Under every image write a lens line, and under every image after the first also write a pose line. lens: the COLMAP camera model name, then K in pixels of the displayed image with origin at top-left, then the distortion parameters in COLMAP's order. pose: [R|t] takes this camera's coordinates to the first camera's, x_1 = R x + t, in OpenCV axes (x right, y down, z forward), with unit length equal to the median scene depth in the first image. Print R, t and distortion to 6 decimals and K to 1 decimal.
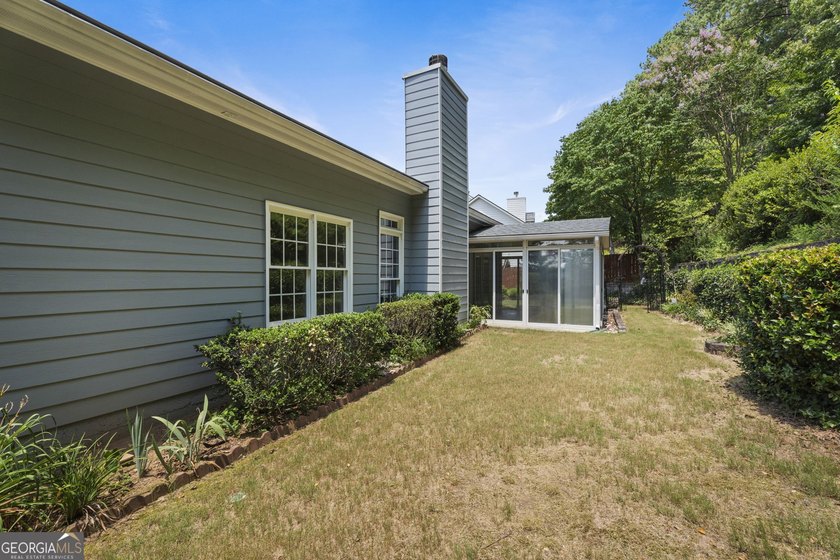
lens RADIAL K [[371.3, 0, 421.0], [0, 371.3, 281.8], [0, 0, 1]] dist [-0.000539, 0.001838]
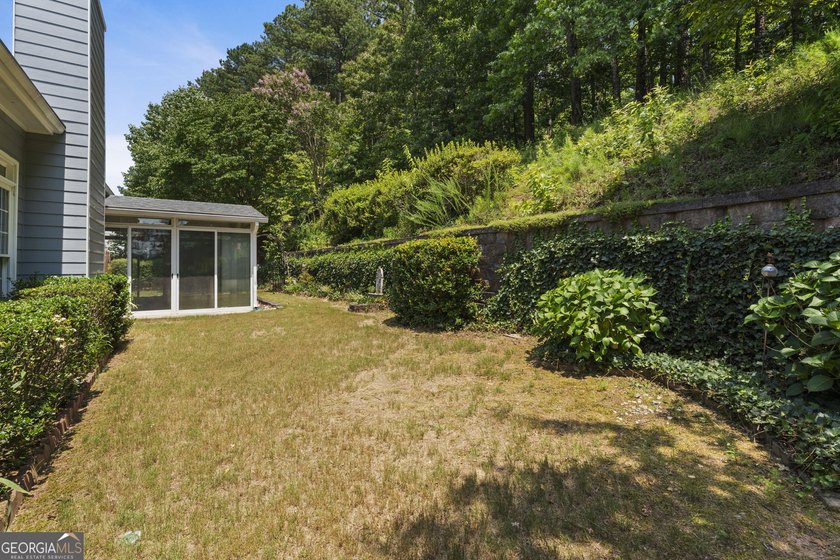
lens RADIAL K [[371.3, 0, 428.5], [0, 371.3, 261.0], [0, 0, 1]] dist [-0.000539, 0.001838]
pose [[0.489434, 0.011882, 0.871959, -0.206812], [0.015908, 0.999619, -0.022551, 0.021617], [-0.871895, 0.024908, 0.489058, 0.038836]]
